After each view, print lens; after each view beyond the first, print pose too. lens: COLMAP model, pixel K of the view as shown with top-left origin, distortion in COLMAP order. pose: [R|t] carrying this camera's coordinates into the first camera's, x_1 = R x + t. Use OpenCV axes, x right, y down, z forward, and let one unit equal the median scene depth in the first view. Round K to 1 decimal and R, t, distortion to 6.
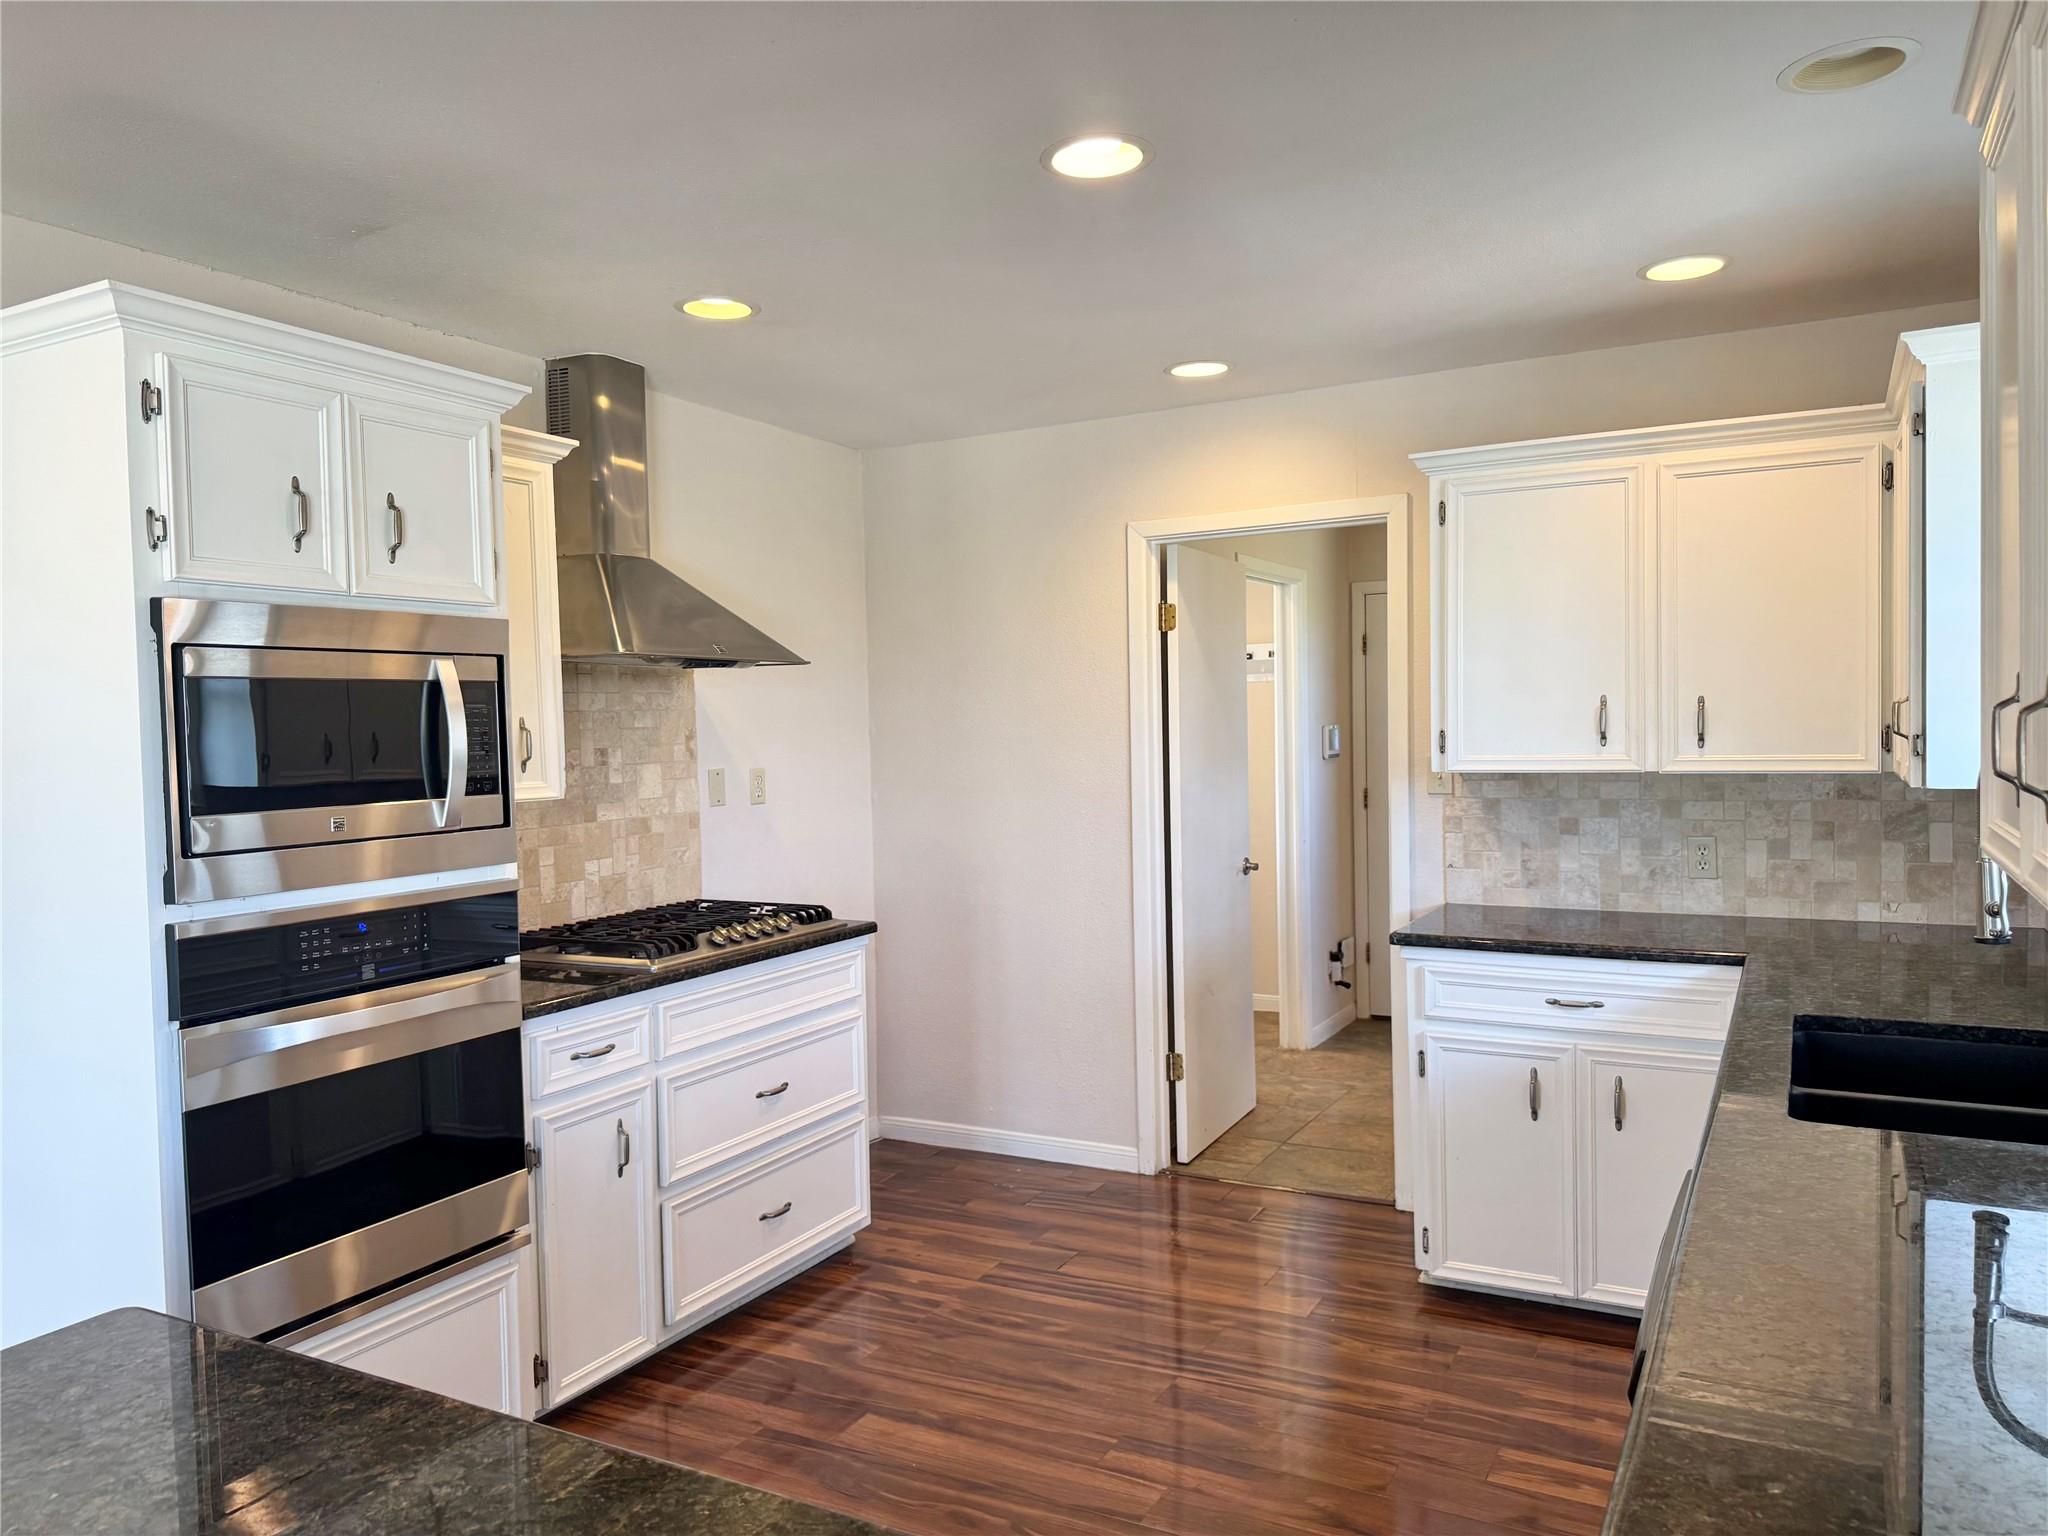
lens RADIAL K [[1438.7, 0, 1025.3], [0, 1438.7, 768.0], [0, 0, 1]] dist [0.056326, -0.067258]
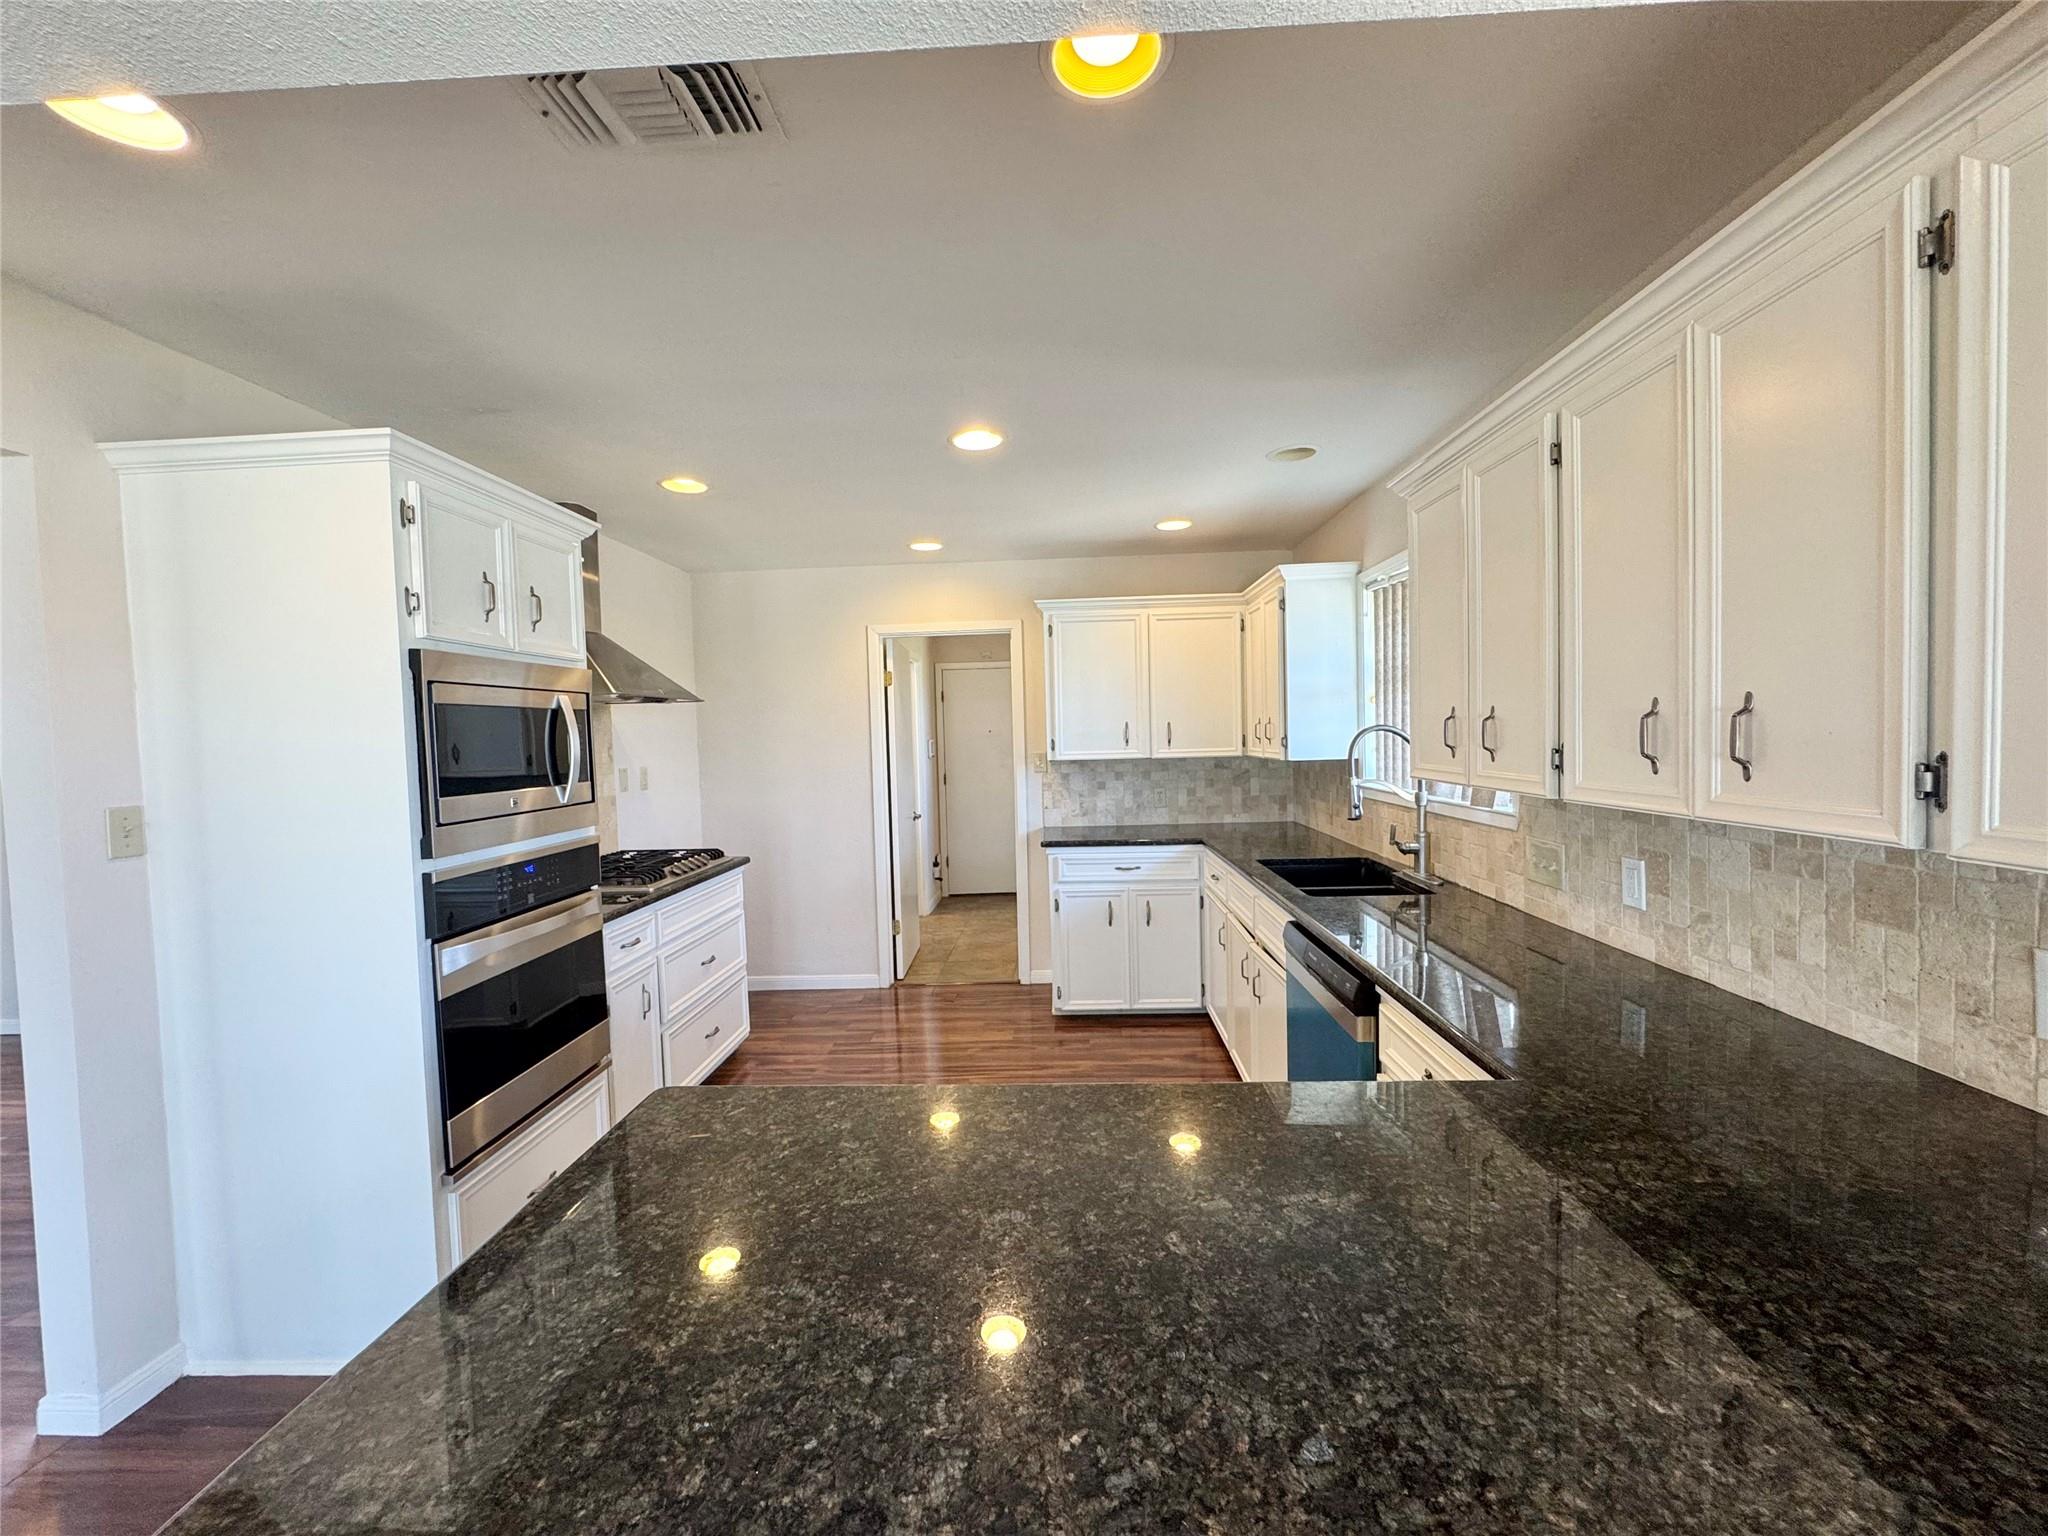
lens RADIAL K [[819.1, 0, 1024.7], [0, 819.1, 765.1], [0, 0, 1]] dist [-0.005711, 0.000153]
pose [[0.899902, -0.021468, 0.435563, -0.266113], [0.023208, 0.999730, 0.001327, 0.008065], [-0.435474, 0.008915, 0.900157, -0.000828]]
